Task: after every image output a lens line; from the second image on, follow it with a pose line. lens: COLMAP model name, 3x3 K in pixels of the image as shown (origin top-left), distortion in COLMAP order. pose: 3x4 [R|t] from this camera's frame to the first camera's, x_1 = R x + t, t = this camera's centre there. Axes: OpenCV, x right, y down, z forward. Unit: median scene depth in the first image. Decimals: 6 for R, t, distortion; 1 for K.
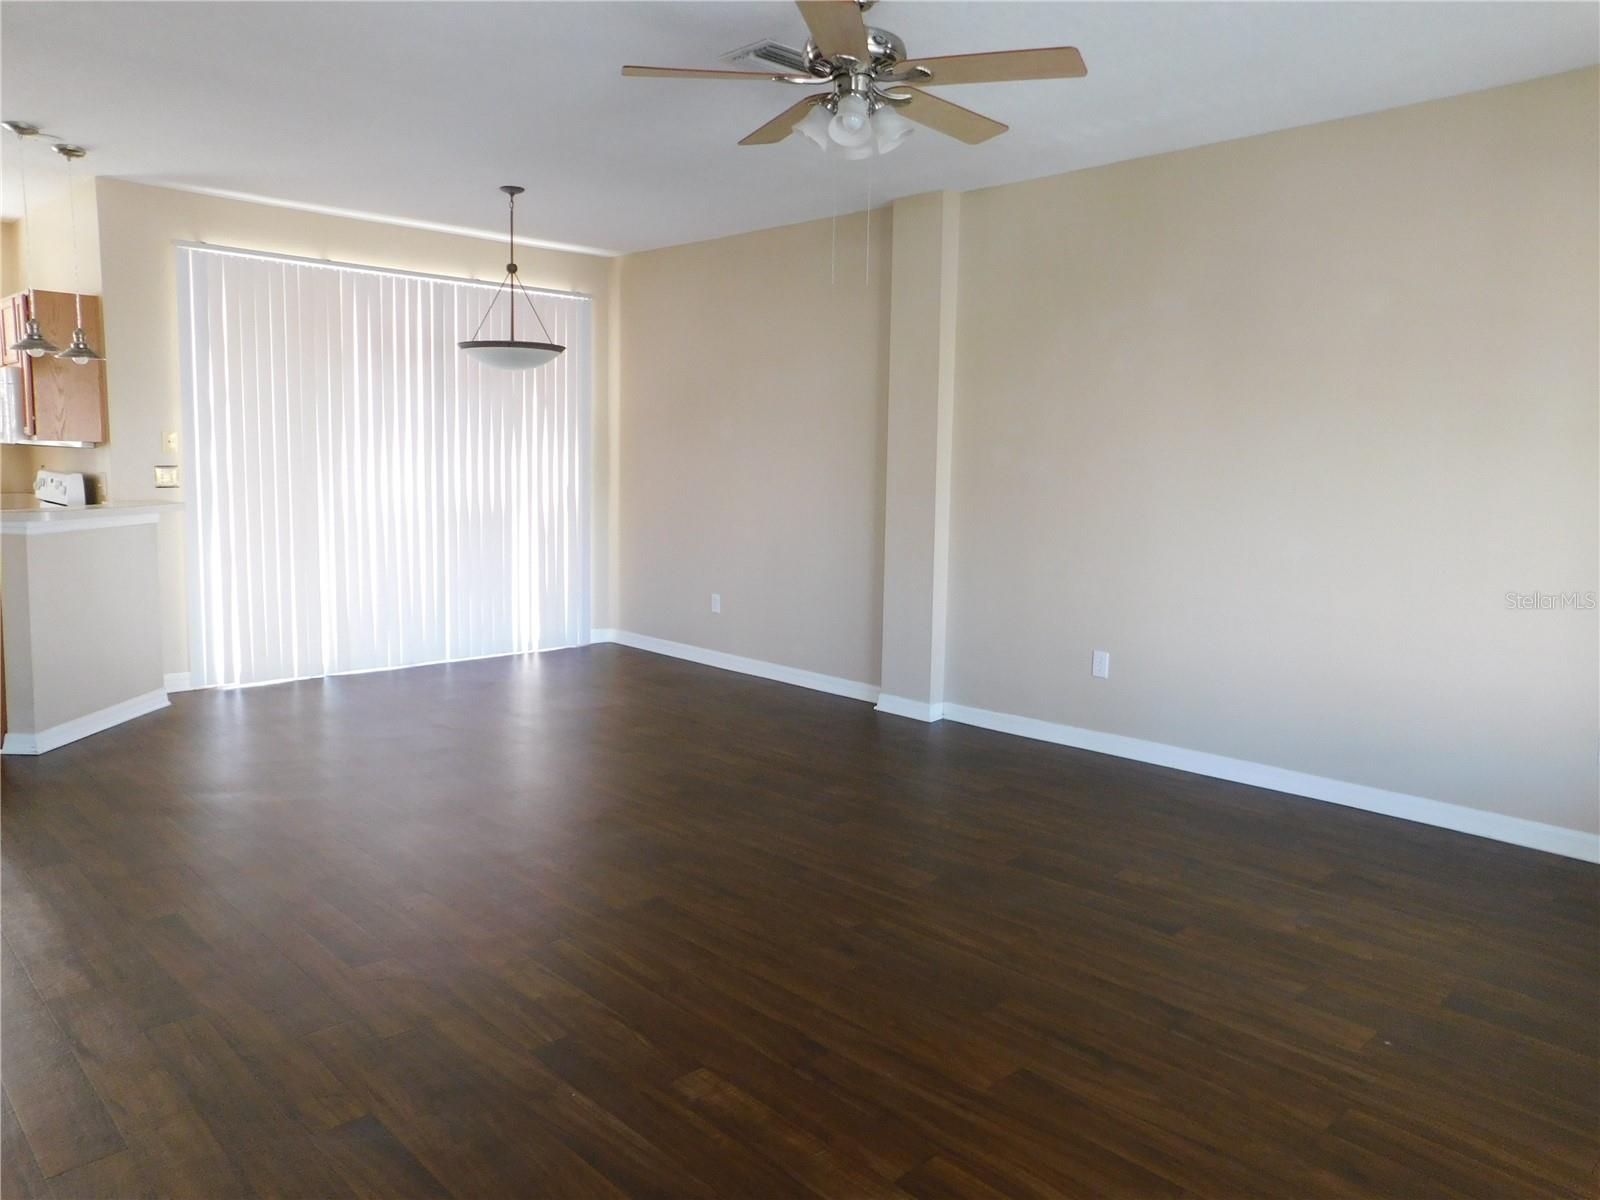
lens RADIAL K [[1145.3, 0, 807.4], [0, 1145.3, 586.7], [0, 0, 1]] dist [-0.044156, 0.061319]
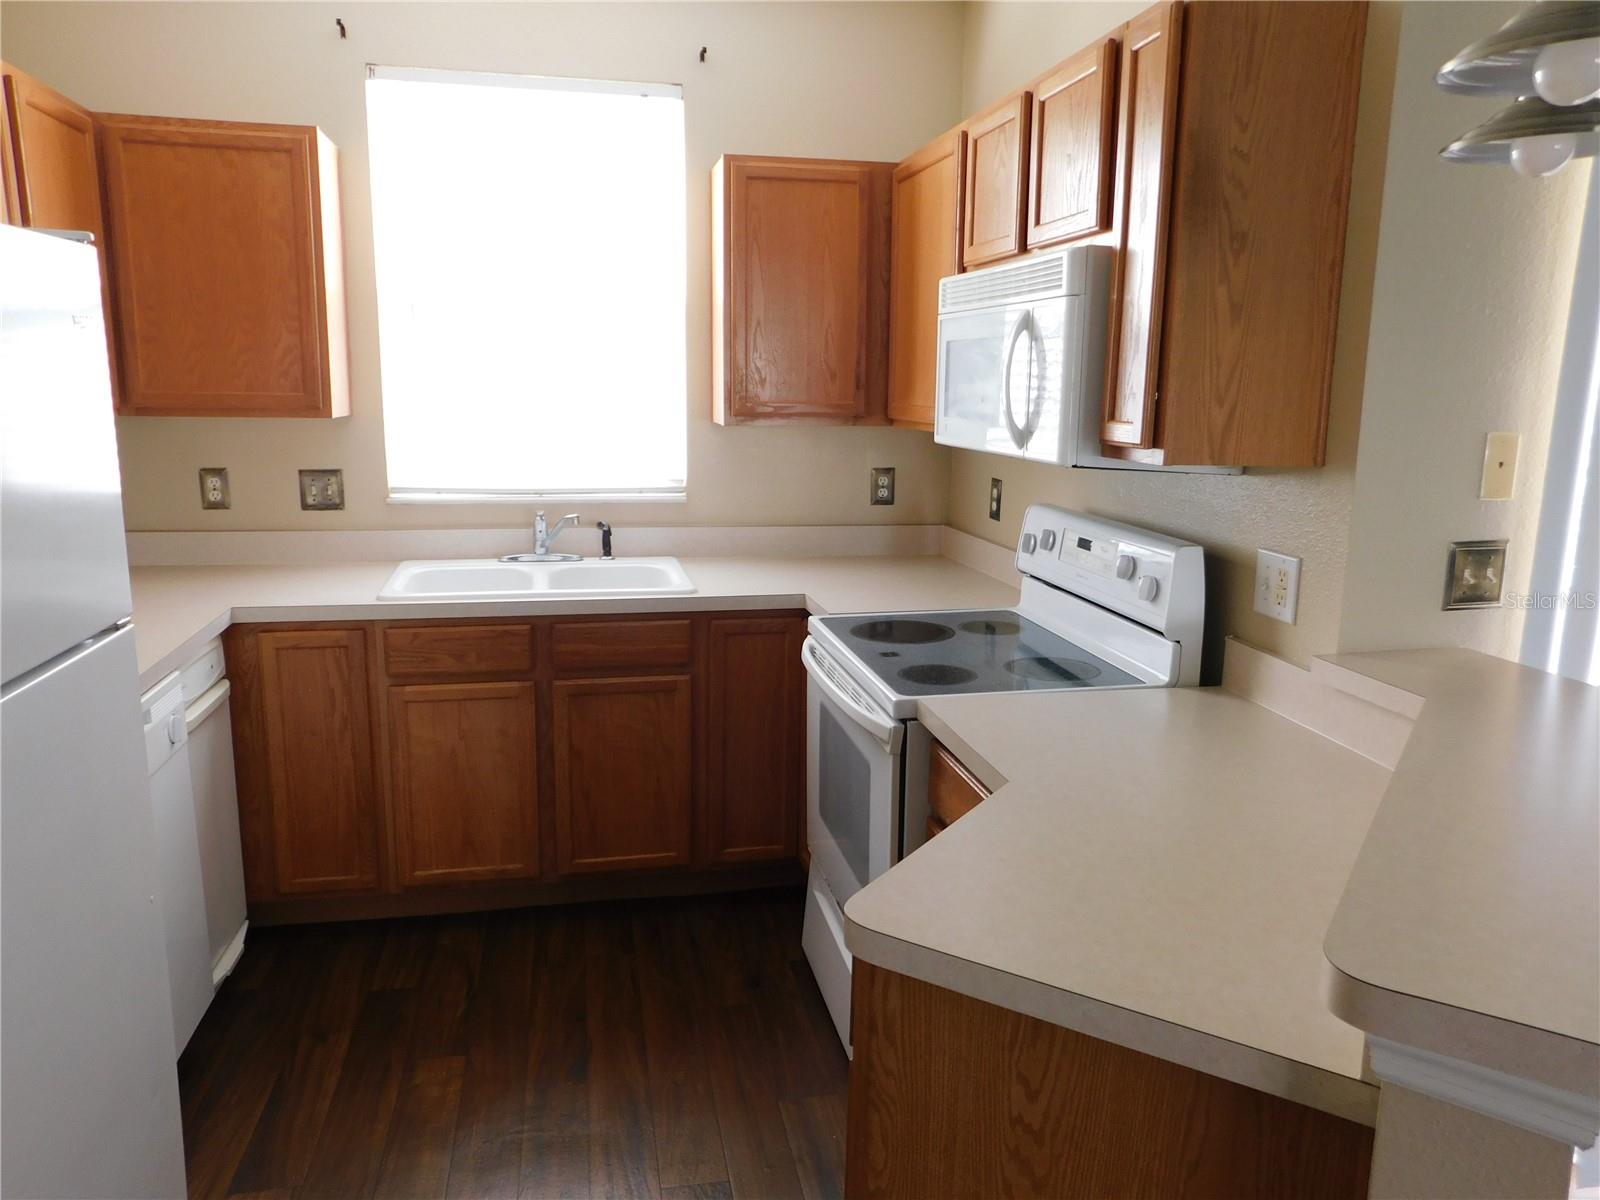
lens RADIAL K [[1145.3, 0, 807.4], [0, 1145.3, 586.7], [0, 0, 1]] dist [-0.044156, 0.061319]
pose [[0.830626, 0.093617, -0.548905, -0.567293], [-0.064306, 0.995298, 0.072438, -0.108991], [0.553105, -0.024871, 0.832740, 0.659575]]
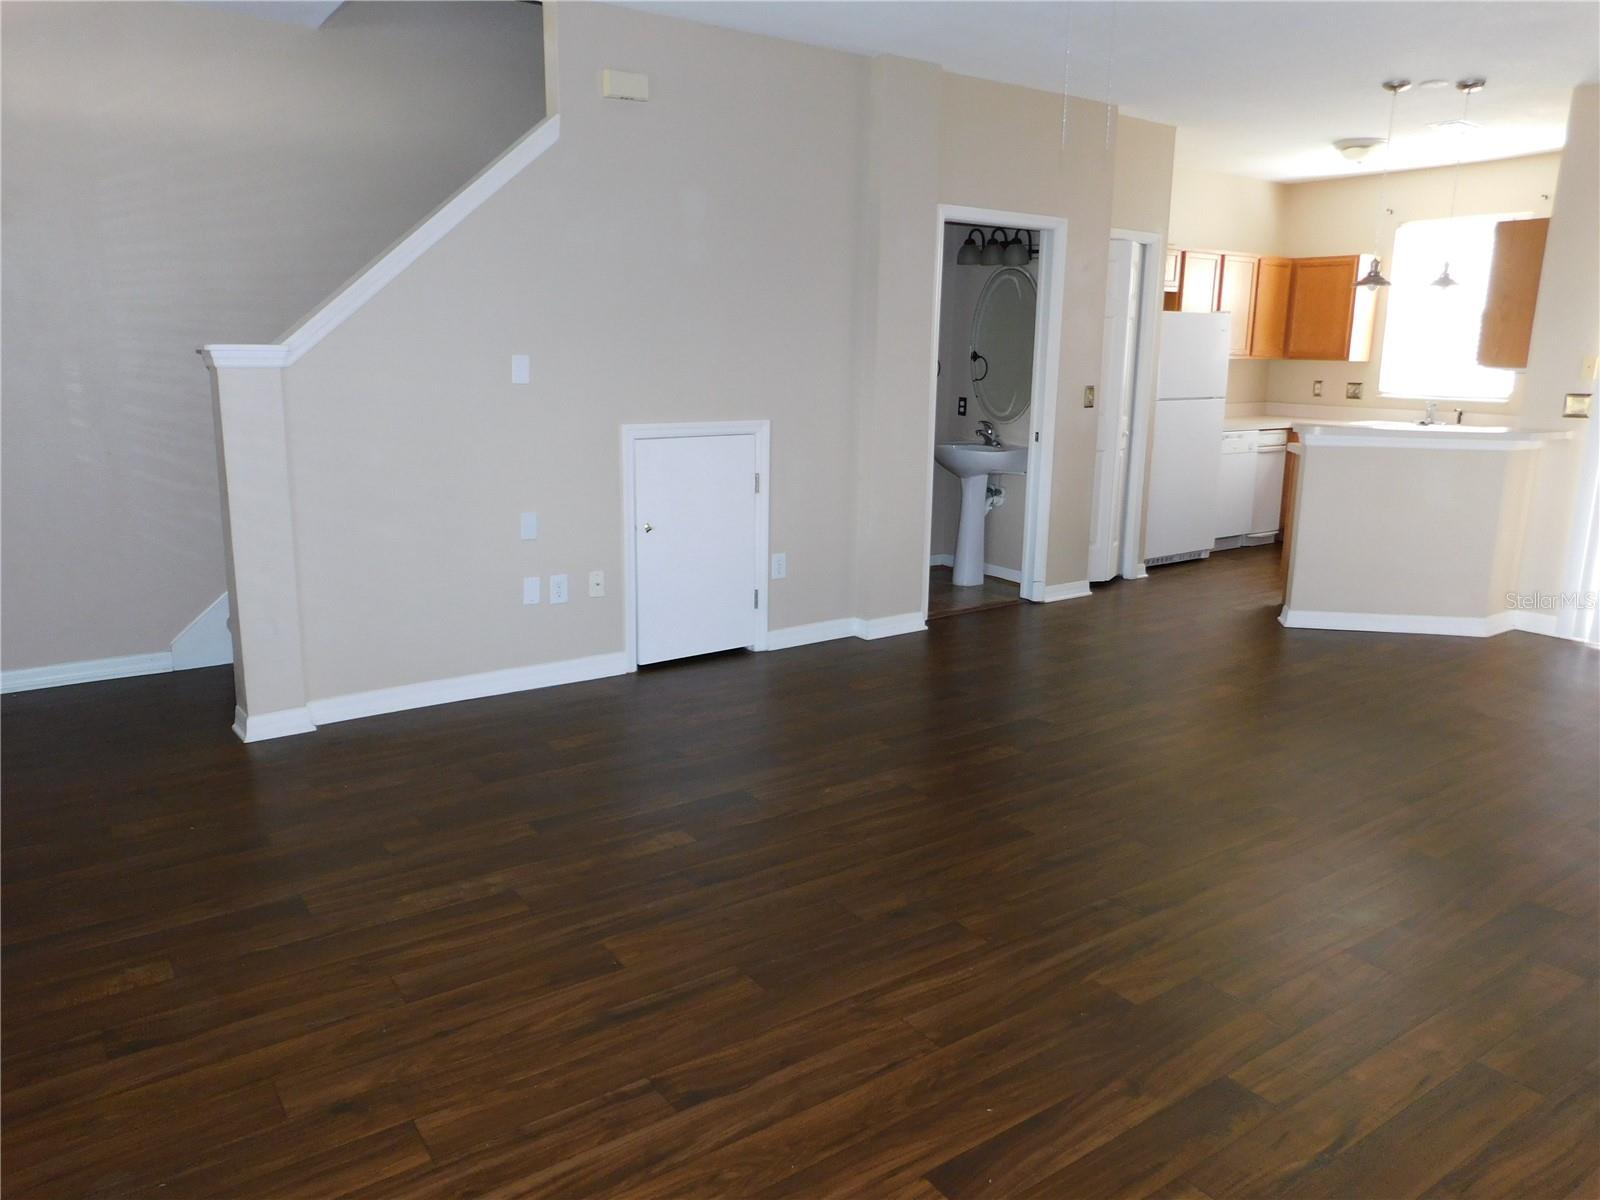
lens RADIAL K [[1145.3, 0, 807.4], [0, 1145.3, 586.7], [0, 0, 1]] dist [-0.044156, 0.061319]
pose [[-0.158411, 0.183829, -0.970110, 0.482742], [-0.132040, 0.969747, 0.205321, -0.063272], [0.978505, 0.160619, -0.129346, 0.544868]]
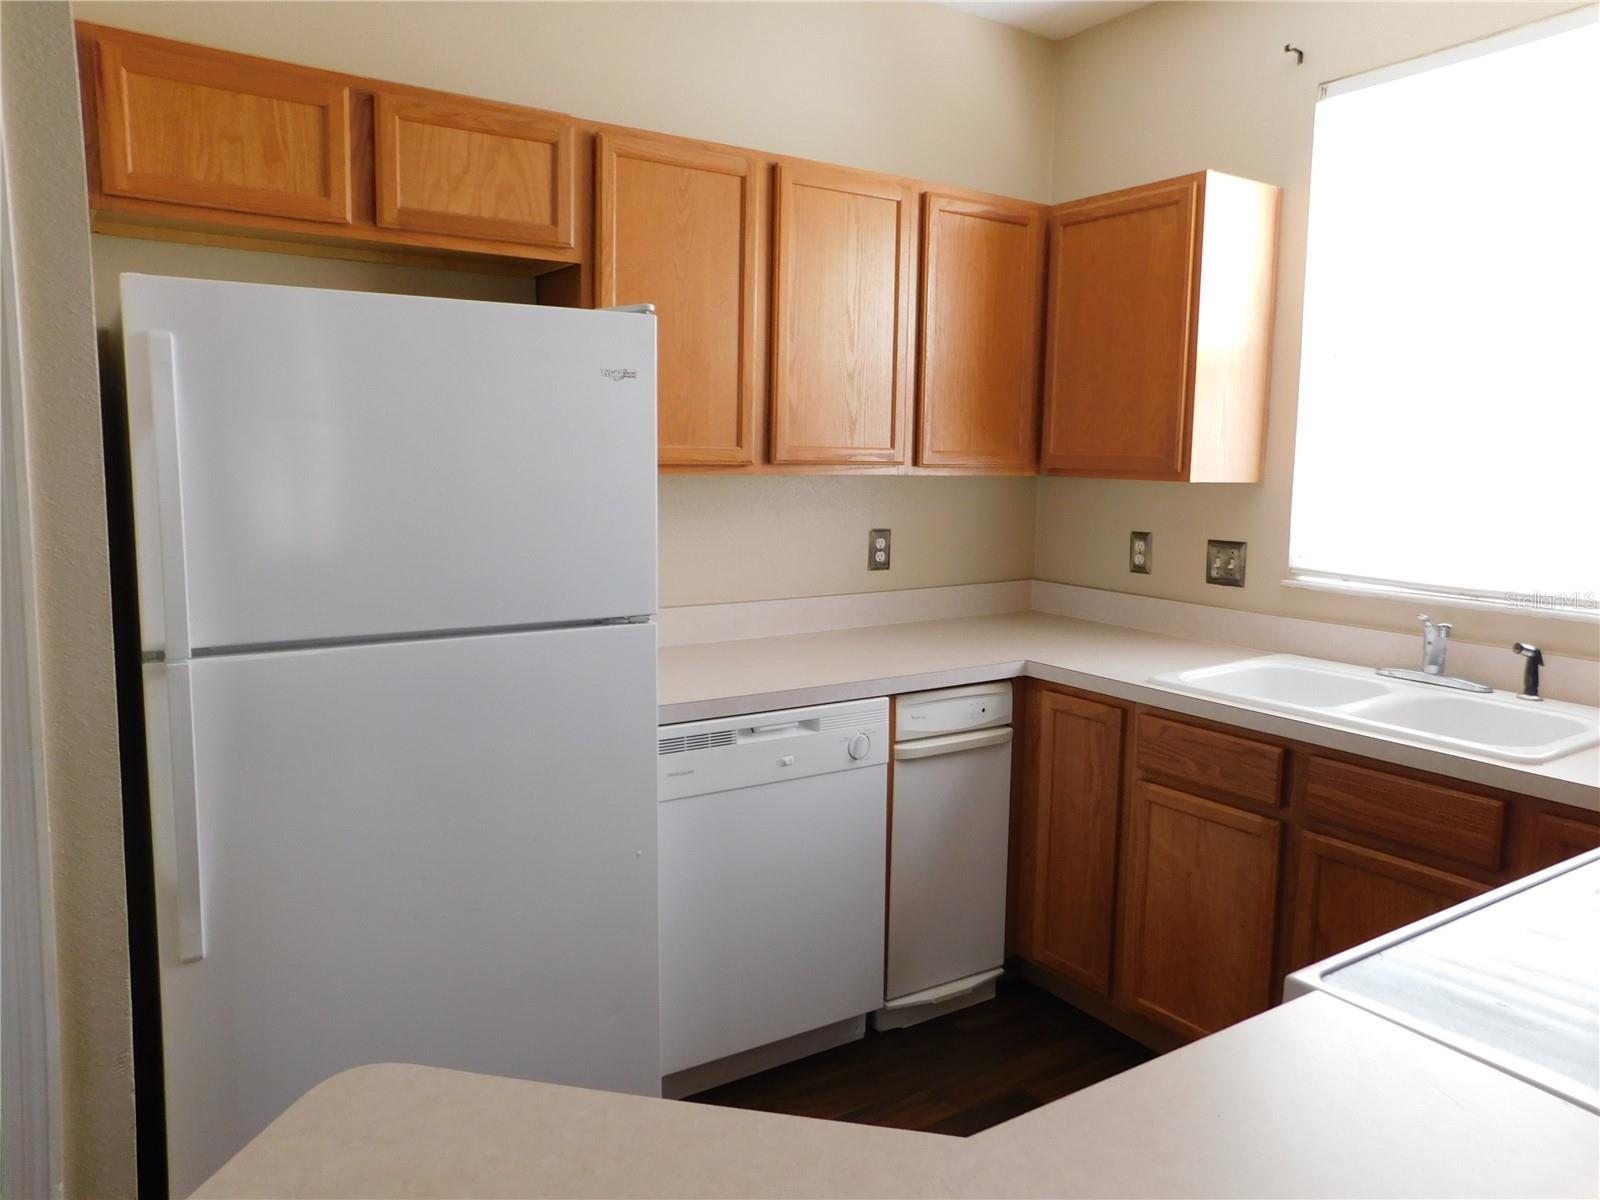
lens RADIAL K [[1145.3, 0, 807.4], [0, 1145.3, 586.7], [0, 0, 1]] dist [-0.044156, 0.061319]
pose [[-0.201129, 0.092602, -0.975178, -0.538239], [-0.133339, 0.983667, 0.120909, -0.127283], [0.970447, 0.154348, -0.185497, 0.914333]]
